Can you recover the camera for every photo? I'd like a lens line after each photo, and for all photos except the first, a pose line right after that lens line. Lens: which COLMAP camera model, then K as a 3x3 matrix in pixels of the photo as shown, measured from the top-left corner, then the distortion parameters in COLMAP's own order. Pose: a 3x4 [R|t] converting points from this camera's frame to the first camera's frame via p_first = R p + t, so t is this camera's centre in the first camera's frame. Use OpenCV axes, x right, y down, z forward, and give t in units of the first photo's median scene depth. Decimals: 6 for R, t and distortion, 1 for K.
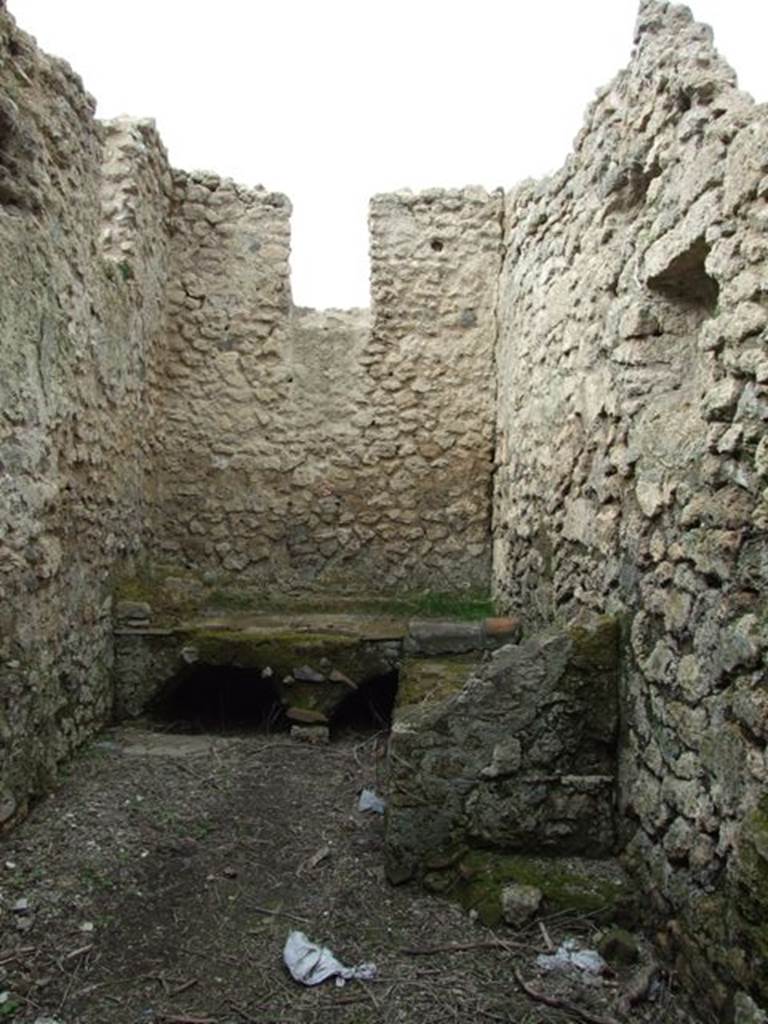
lens RADIAL K [[815.8, 0, 410.9], [0, 815.8, 507.5], [0, 0, 1]] dist [-0.052658, 0.044976]
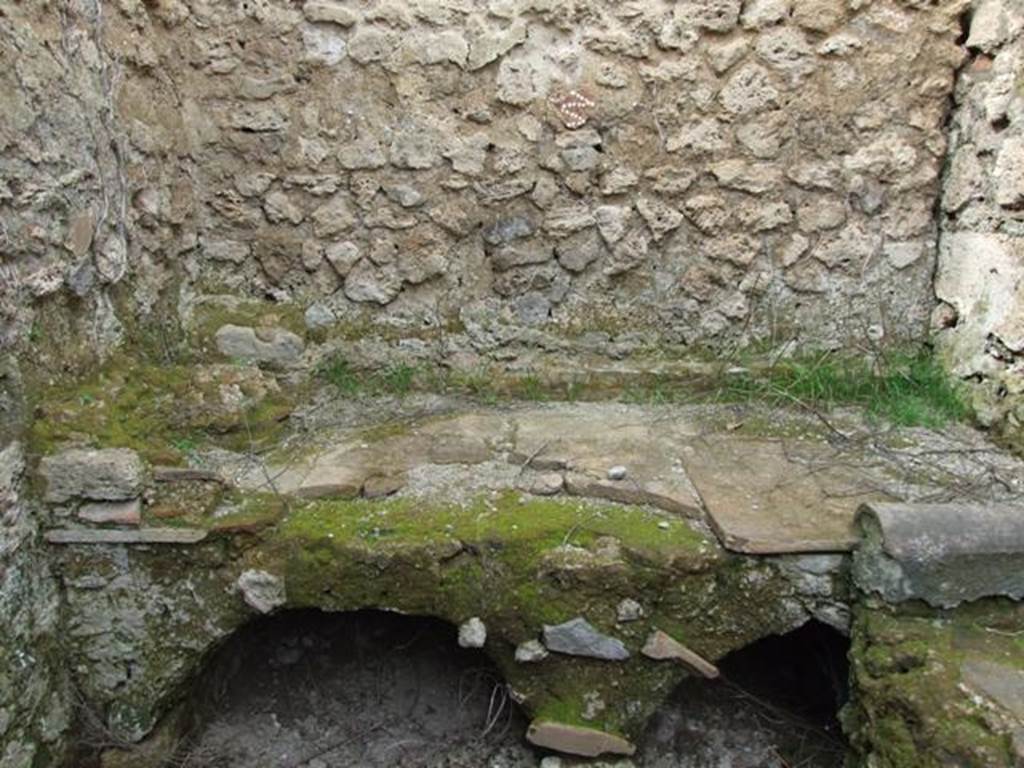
lens RADIAL K [[815.8, 0, 483.9], [0, 815.8, 375.8], [0, 0, 1]] dist [-0.052658, 0.044976]
pose [[0.997817, 0.009398, -0.065363, -0.153498], [0.008792, 0.962098, 0.272563, -0.007252], [0.065447, -0.272542, 0.959915, 0.692800]]
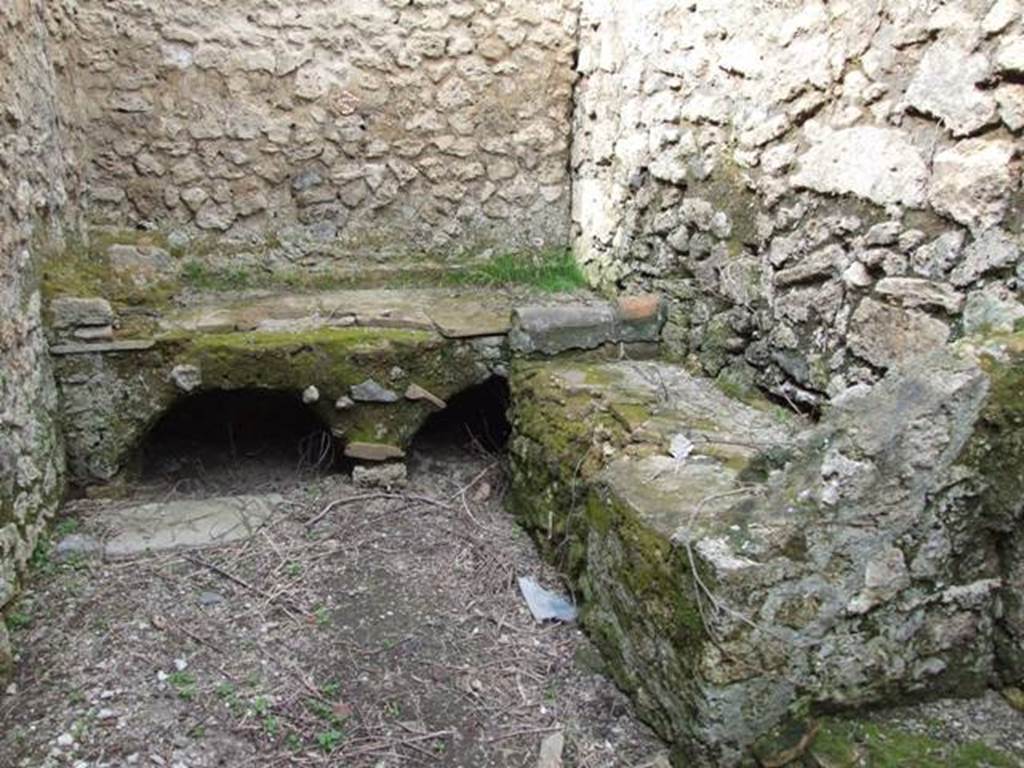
lens RADIAL K [[815.8, 0, 504.4], [0, 815.8, 363.6], [0, 0, 1]] dist [-0.052658, 0.044976]
pose [[0.969650, -0.056429, 0.237895, -0.185348], [-0.011383, 0.961528, 0.274473, -0.002116], [-0.244231, -0.268850, 0.931703, 0.366597]]
